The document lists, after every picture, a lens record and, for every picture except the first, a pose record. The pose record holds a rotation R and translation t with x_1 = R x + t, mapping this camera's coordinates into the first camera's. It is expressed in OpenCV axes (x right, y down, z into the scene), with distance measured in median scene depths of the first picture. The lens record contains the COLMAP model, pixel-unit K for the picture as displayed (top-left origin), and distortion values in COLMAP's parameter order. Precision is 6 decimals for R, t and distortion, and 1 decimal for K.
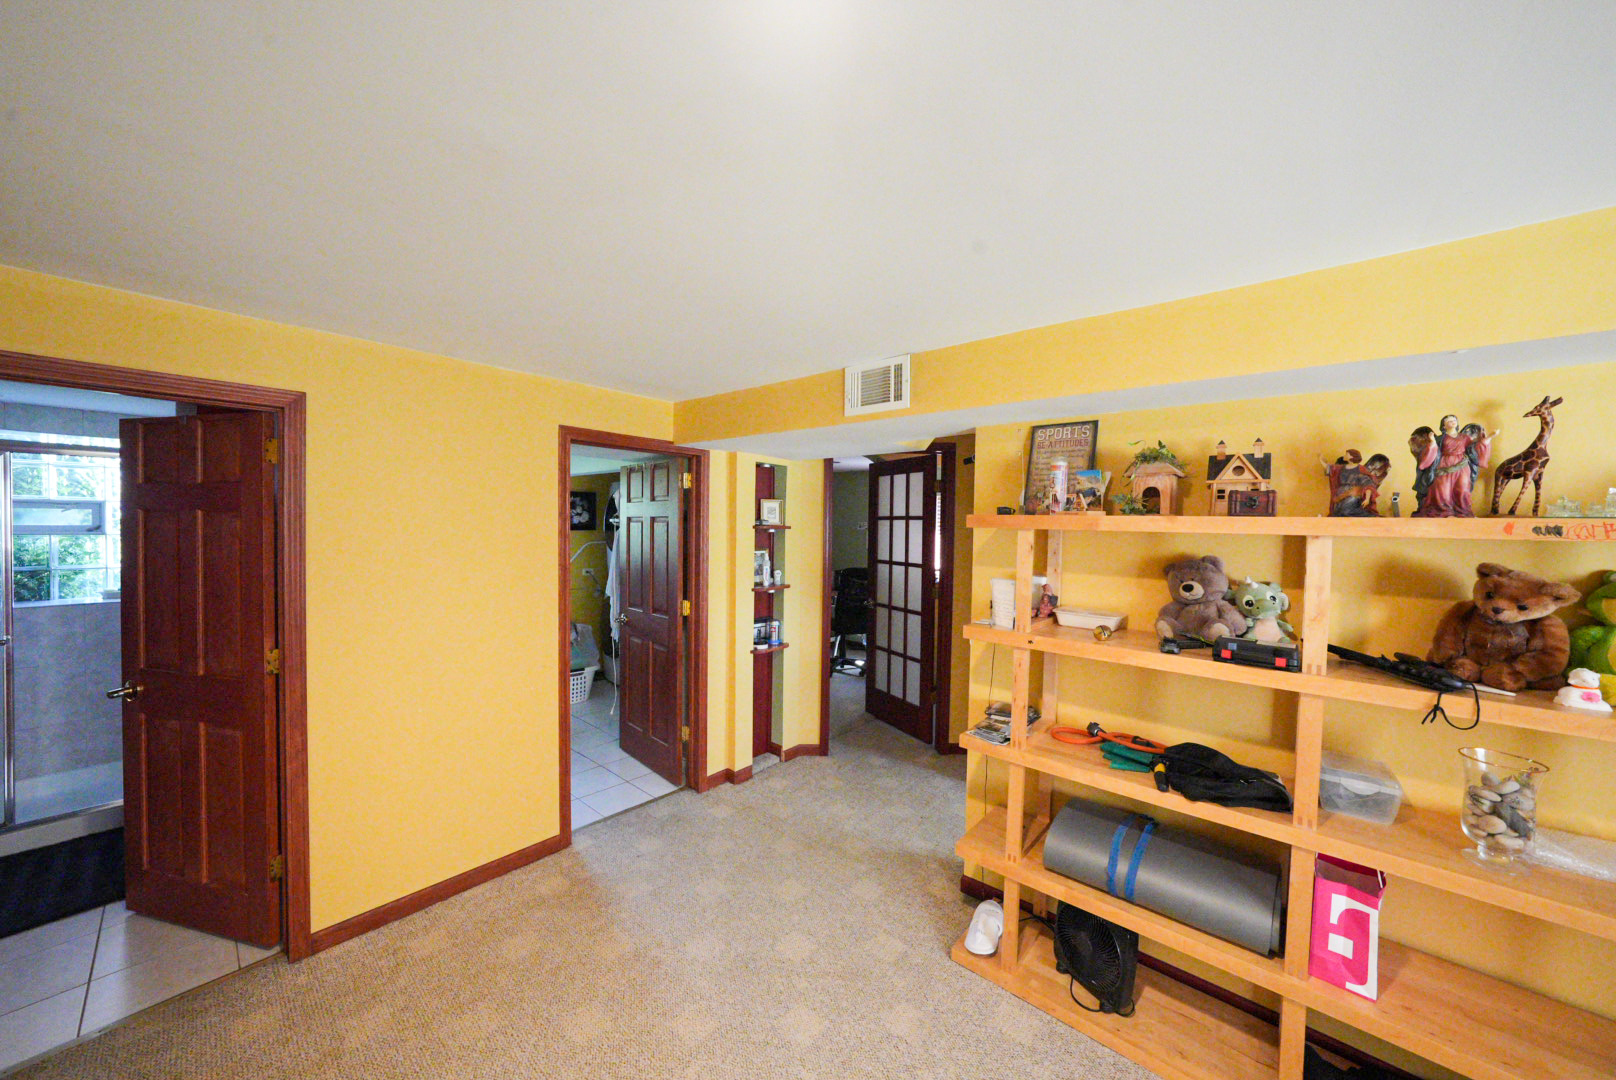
lens RADIAL K [[559.0, 0, 792.8], [0, 559.0, 536.0], [0, 0, 1]] dist [-0.025365, 0.005664]
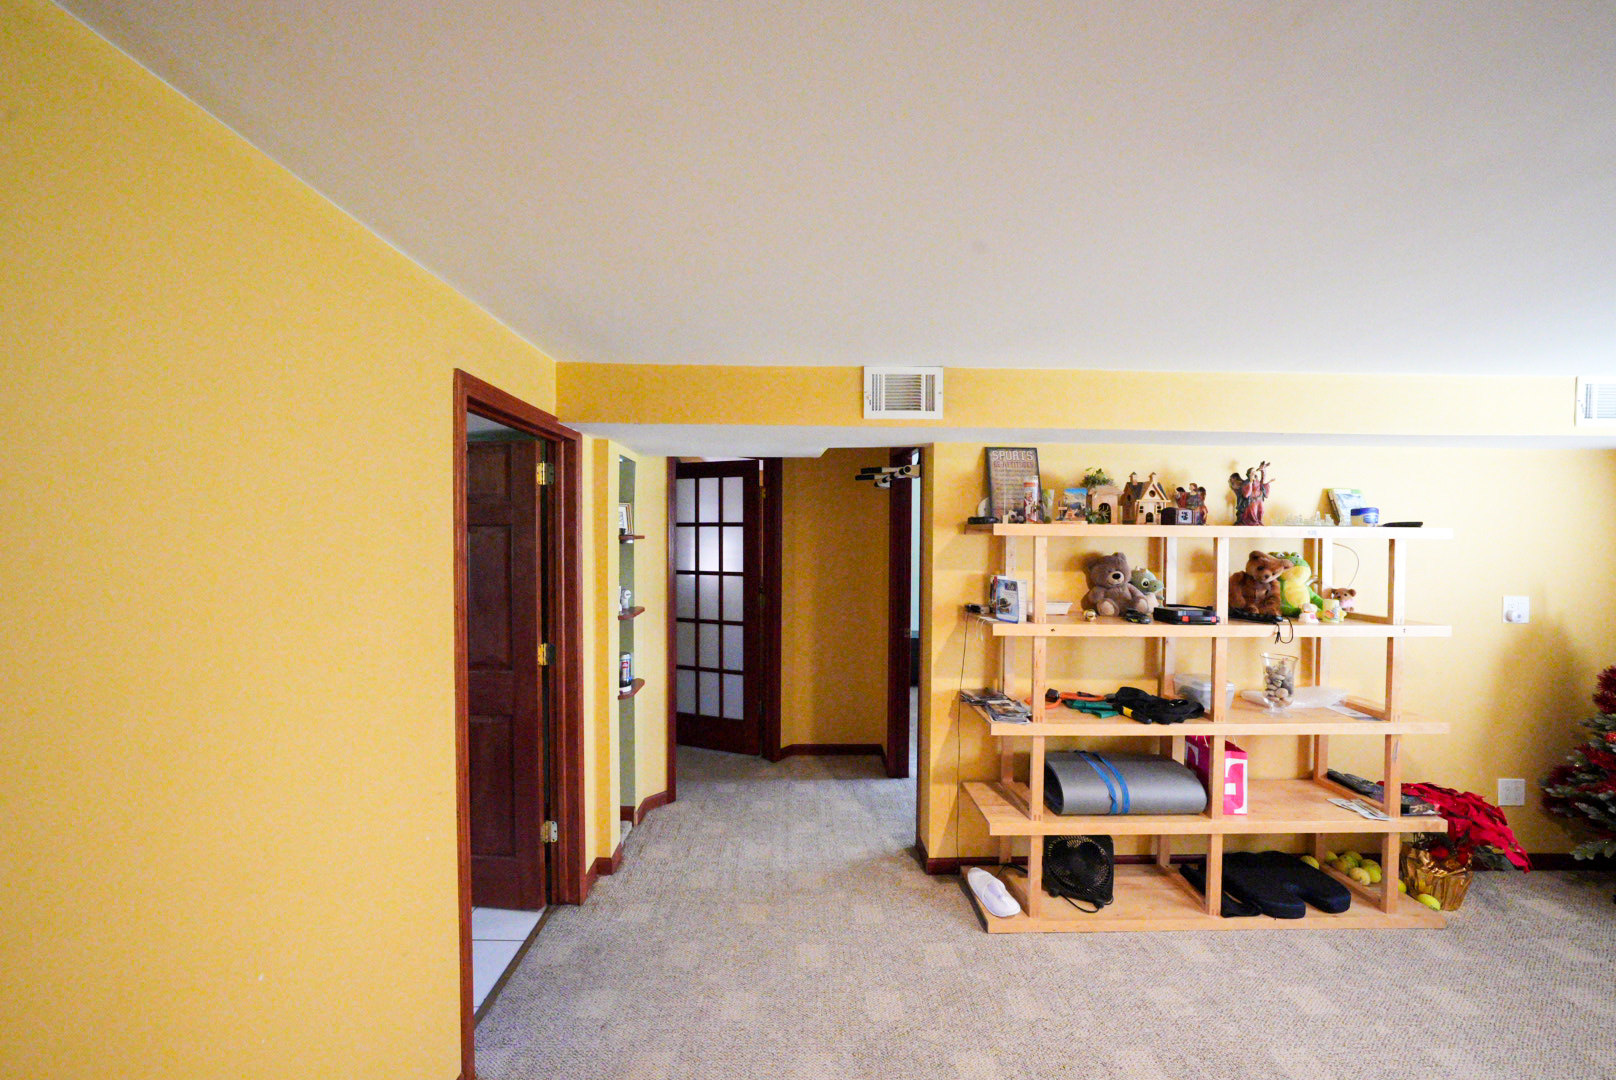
lens RADIAL K [[559.0, 0, 808.0], [0, 559.0, 536.0], [0, 0, 1]] dist [-0.025365, 0.005664]
pose [[0.739692, -0.016548, 0.672742, -0.647748], [0.022332, 0.999751, 0.000037, -0.020081], [-0.672575, 0.014996, 0.739877, 0.396336]]
